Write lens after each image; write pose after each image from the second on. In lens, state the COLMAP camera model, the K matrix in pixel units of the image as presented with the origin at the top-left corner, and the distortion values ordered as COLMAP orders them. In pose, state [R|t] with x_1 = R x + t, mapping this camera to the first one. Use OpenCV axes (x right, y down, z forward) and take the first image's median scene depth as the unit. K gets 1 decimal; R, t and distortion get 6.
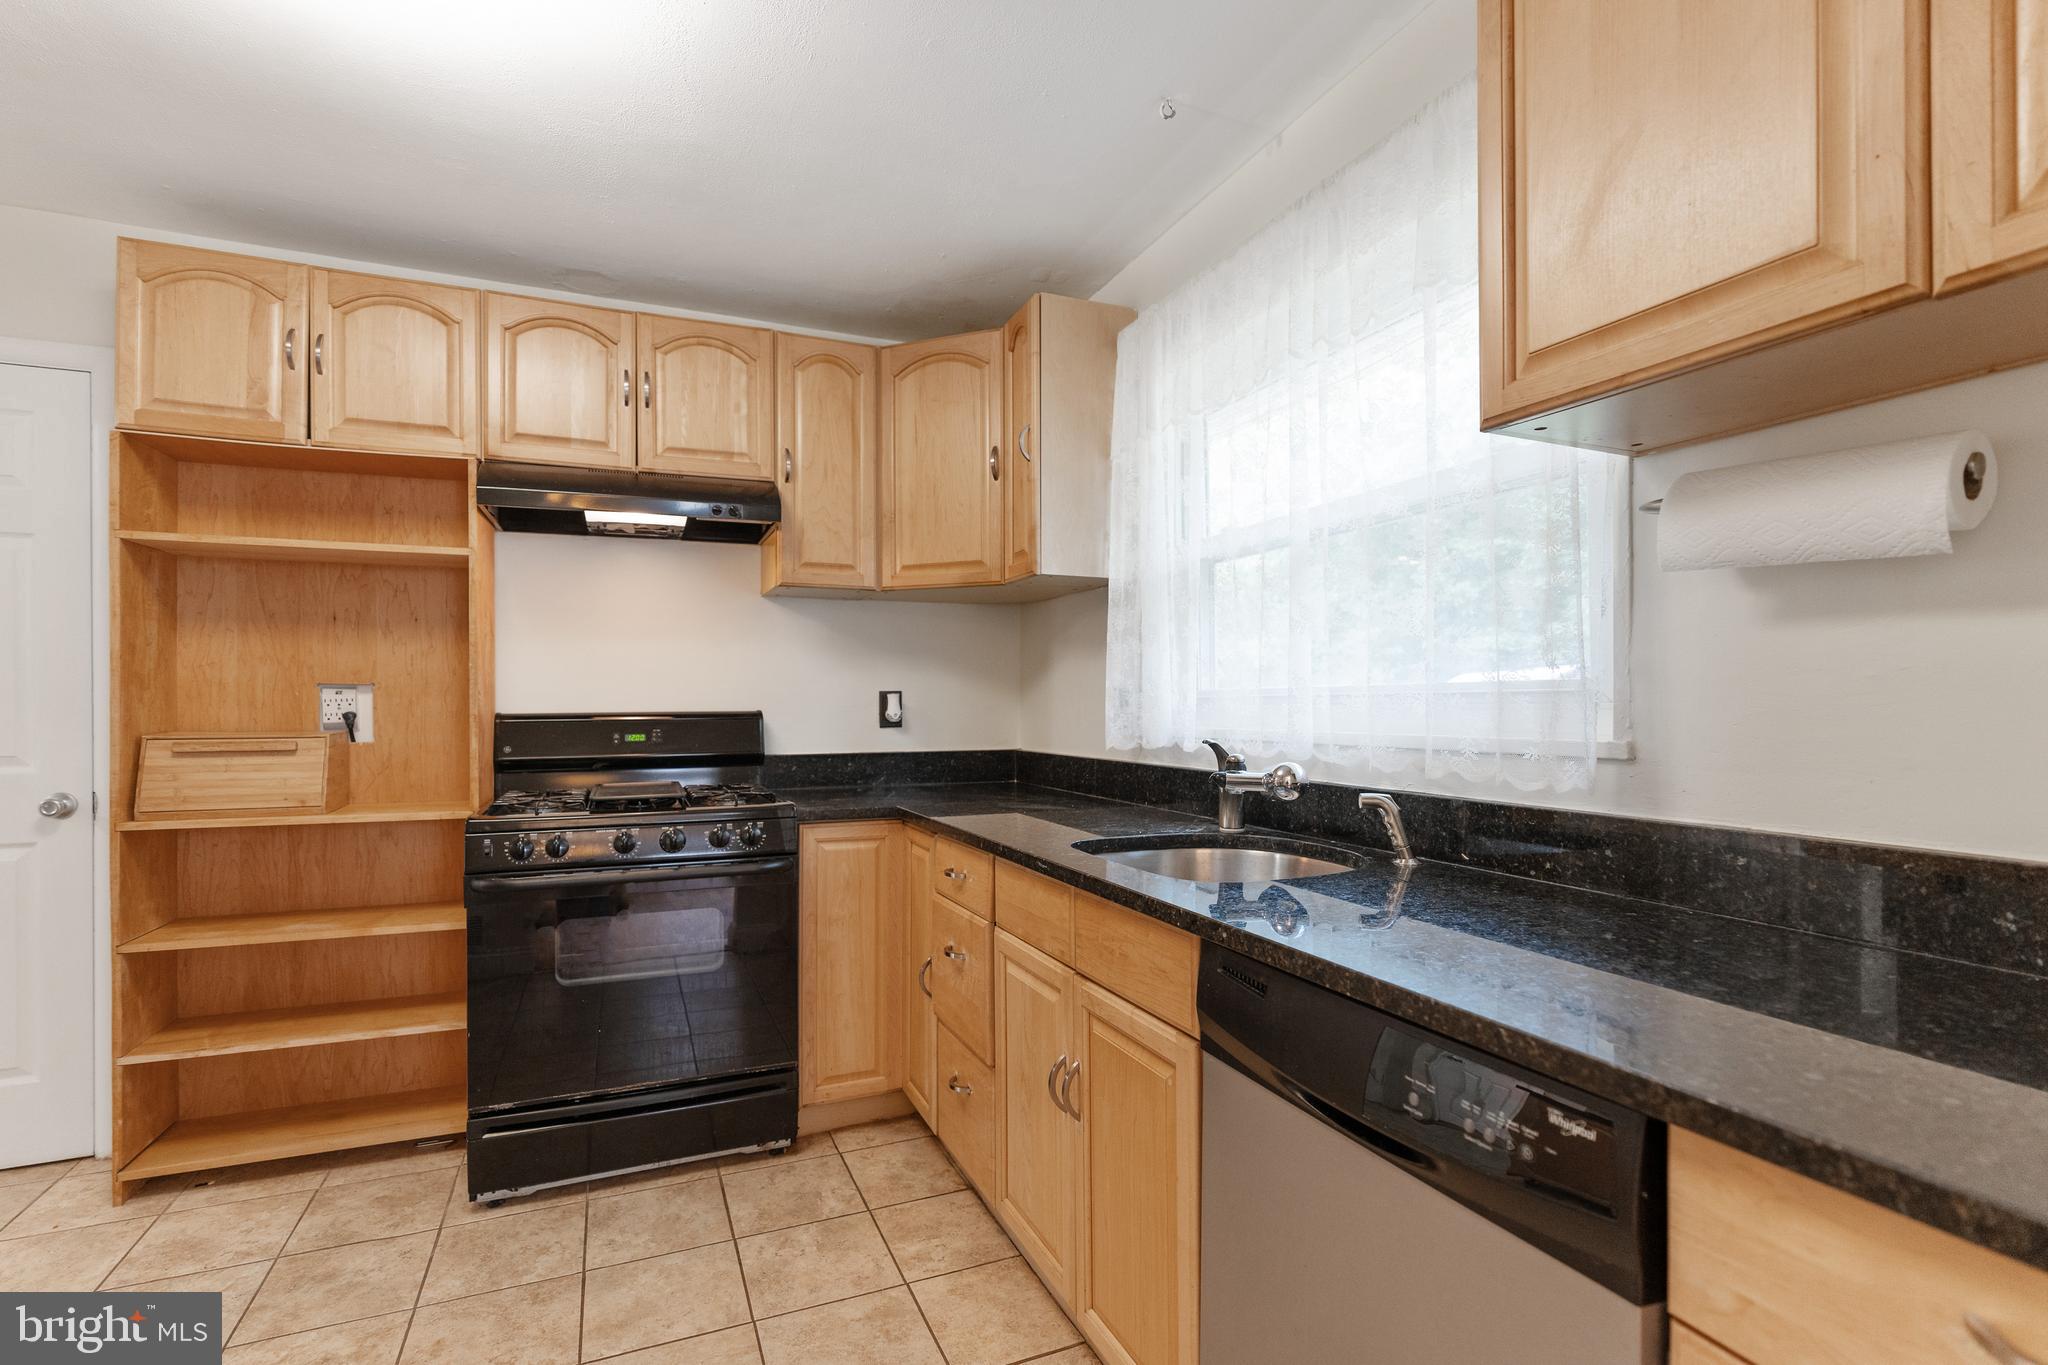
lens RADIAL K [[936.3, 0, 1029.1], [0, 936.3, 701.8], [0, 0, 1]] dist [-0.007591, 0.002923]
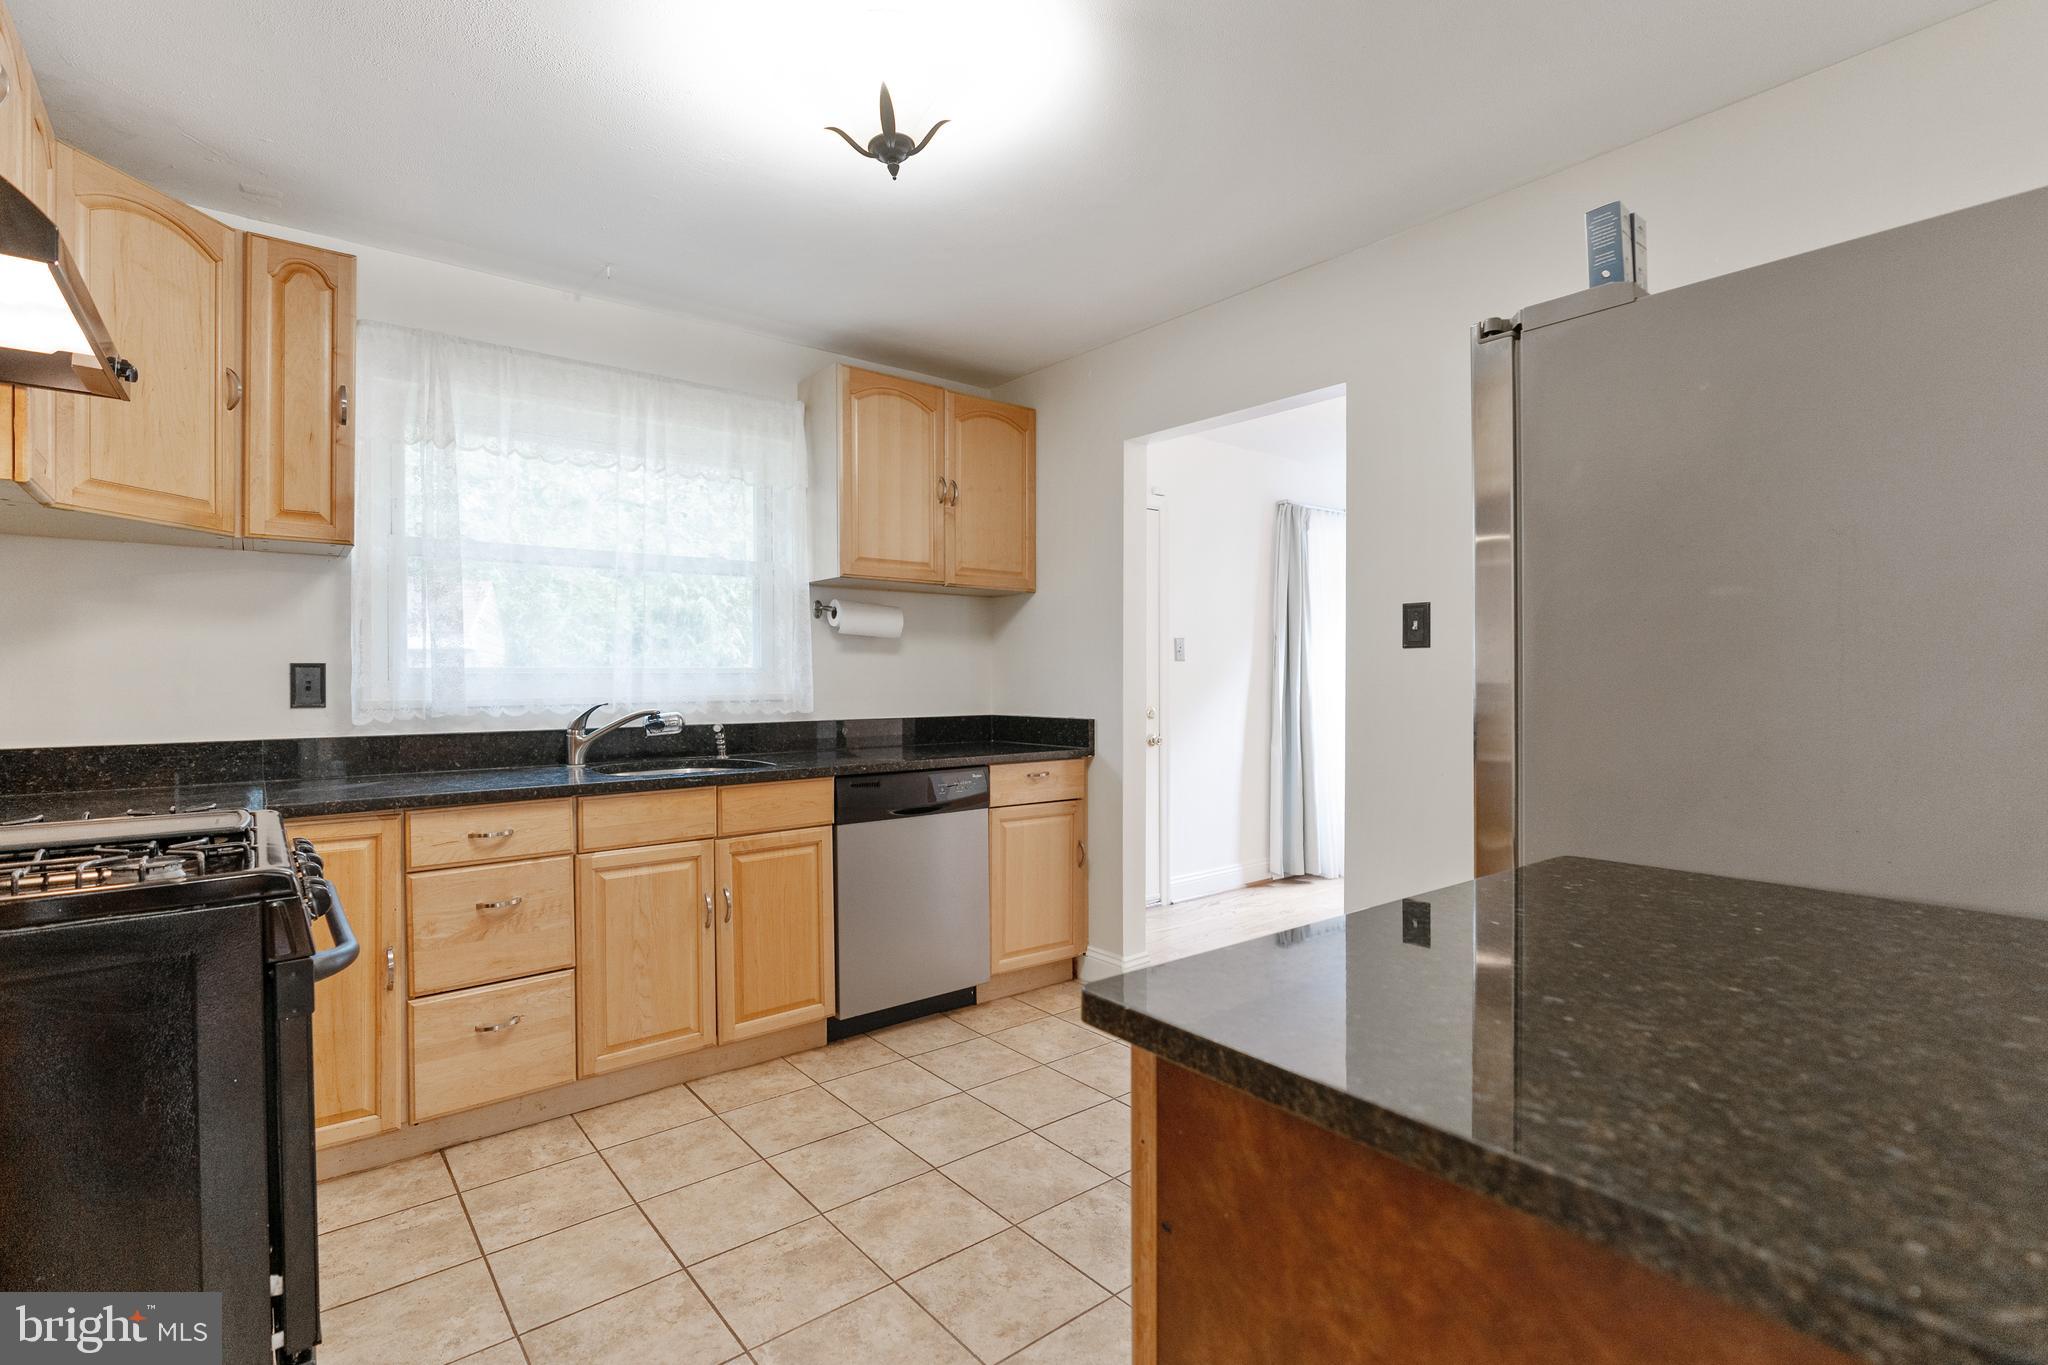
lens RADIAL K [[936.3, 0, 1003.2], [0, 936.3, 678.3], [0, 0, 1]] dist [-0.007591, 0.002923]
pose [[-0.257050, -0.001622, 0.966397, -1.415456], [-0.000624, 0.999999, 0.001512, -0.001207], [-0.966398, -0.000214, -0.257051, 0.779068]]
